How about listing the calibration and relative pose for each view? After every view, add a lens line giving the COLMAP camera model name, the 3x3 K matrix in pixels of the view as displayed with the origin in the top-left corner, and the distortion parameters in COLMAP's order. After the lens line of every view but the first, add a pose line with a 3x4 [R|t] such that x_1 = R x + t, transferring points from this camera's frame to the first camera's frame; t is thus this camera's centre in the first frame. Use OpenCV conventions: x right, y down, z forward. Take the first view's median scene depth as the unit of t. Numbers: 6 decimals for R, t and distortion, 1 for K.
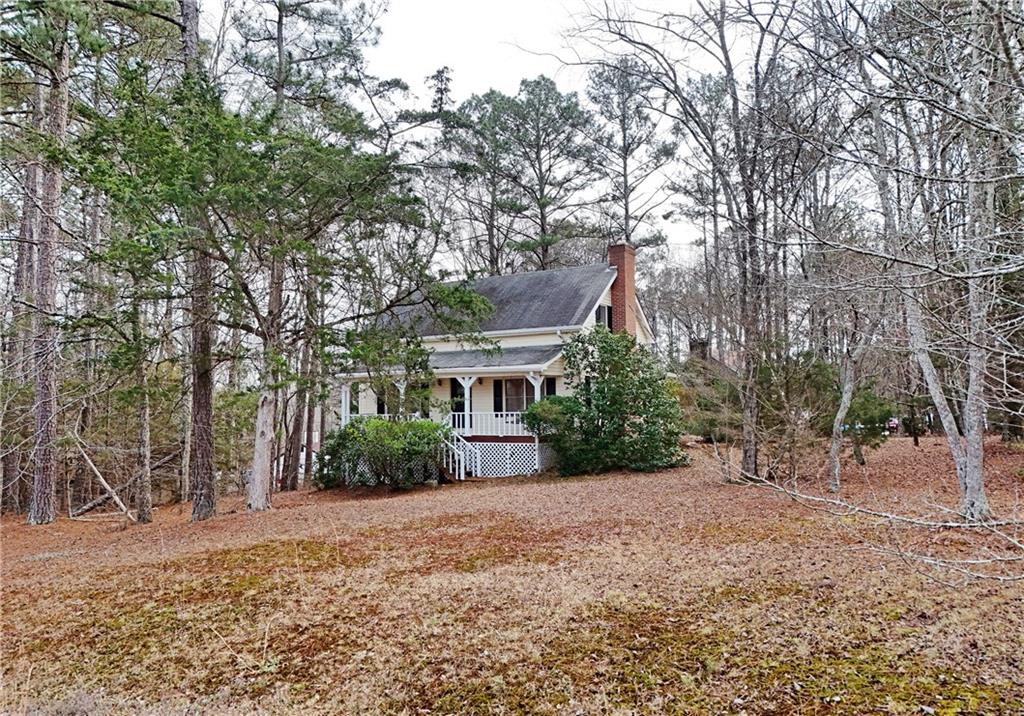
lens RADIAL K [[758.5, 0, 501.3], [0, 758.5, 362.7], [0, 0, 1]] dist [0.041014, -0.001779]
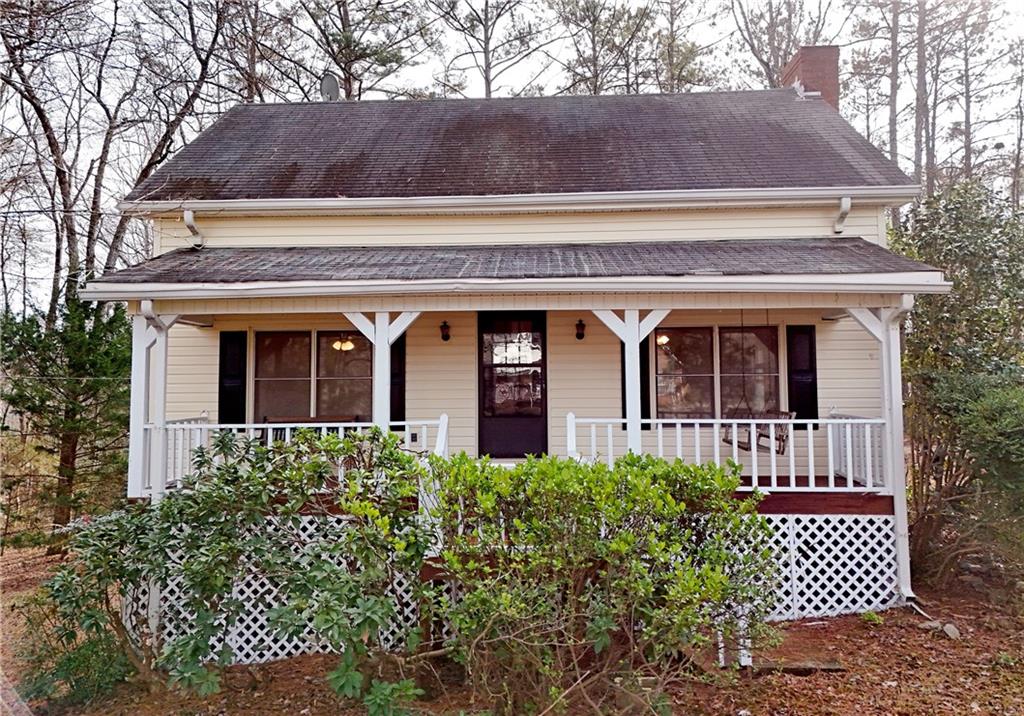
lens RADIAL K [[682.3, 0, 512.0], [0, 682.3, 358.0], [0, 0, 1]] dist [0.043341, 0.000252]
pose [[0.879973, 0.018729, 0.474655, -0.237489], [-0.030813, 0.999369, 0.017692, 0.037048], [-0.474024, -0.030194, 0.879994, 0.800508]]
